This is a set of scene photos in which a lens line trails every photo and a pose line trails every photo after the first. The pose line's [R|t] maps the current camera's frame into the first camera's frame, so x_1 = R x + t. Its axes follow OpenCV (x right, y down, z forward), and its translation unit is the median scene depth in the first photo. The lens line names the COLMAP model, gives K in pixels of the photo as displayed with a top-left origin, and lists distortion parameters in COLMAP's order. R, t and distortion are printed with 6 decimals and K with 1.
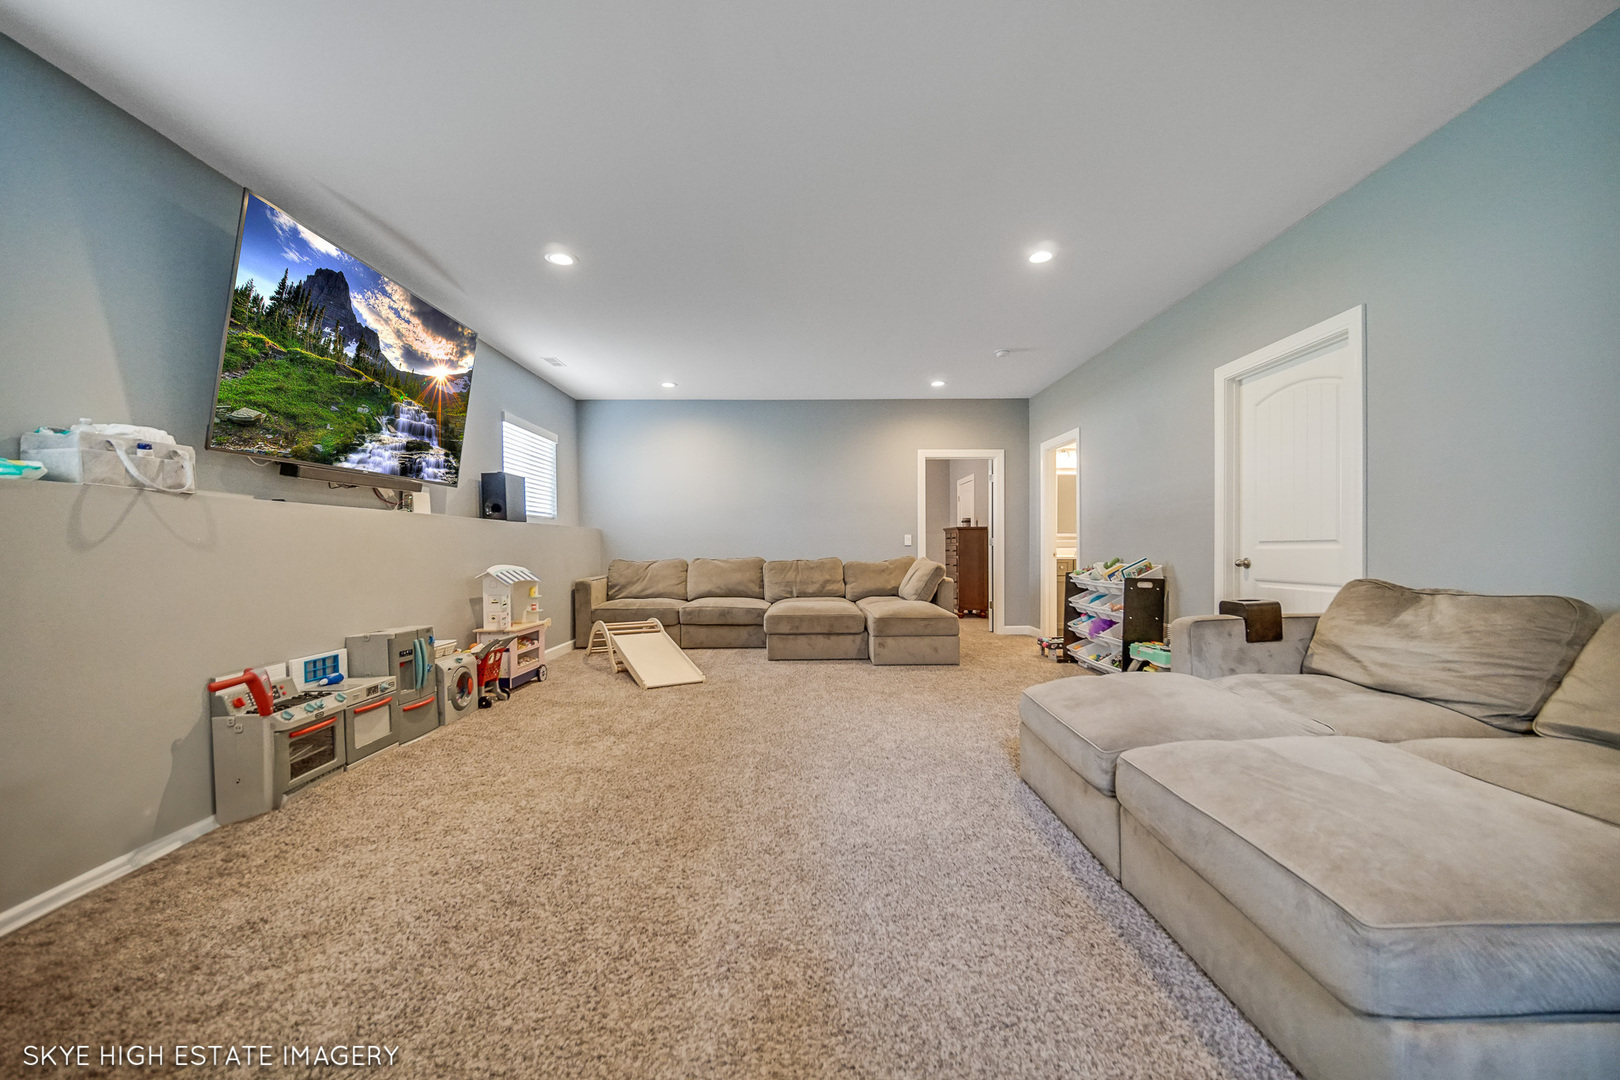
lens RADIAL K [[646.6, 0, 812.8], [0, 646.6, 548.8], [0, 0, 1]] dist [-0.000089, 0.000377]
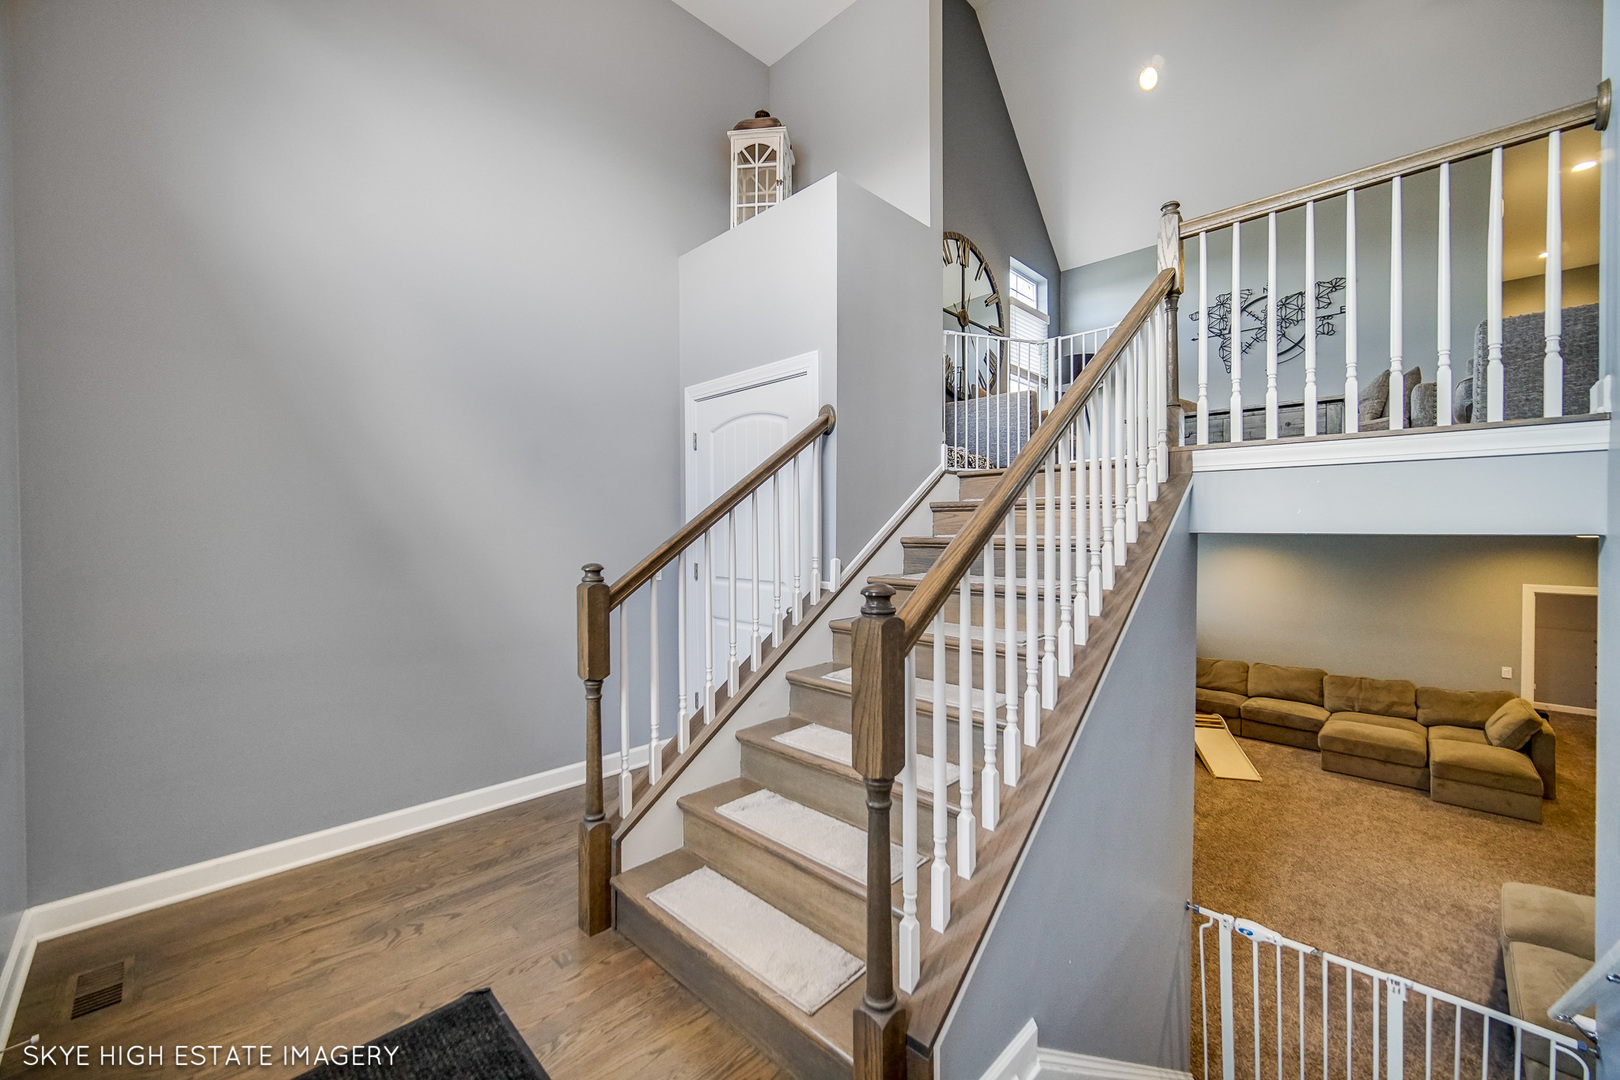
lens RADIAL K [[646.6, 0, 820.6], [0, 646.6, 535.5], [0, 0, 1]] dist [-0.000089, 0.000377]
pose [[0.714887, 0.019623, -0.698964, 0.290681], [-0.011055, 0.999798, 0.016761, -0.811575], [0.699152, -0.004256, 0.714960, -1.629762]]
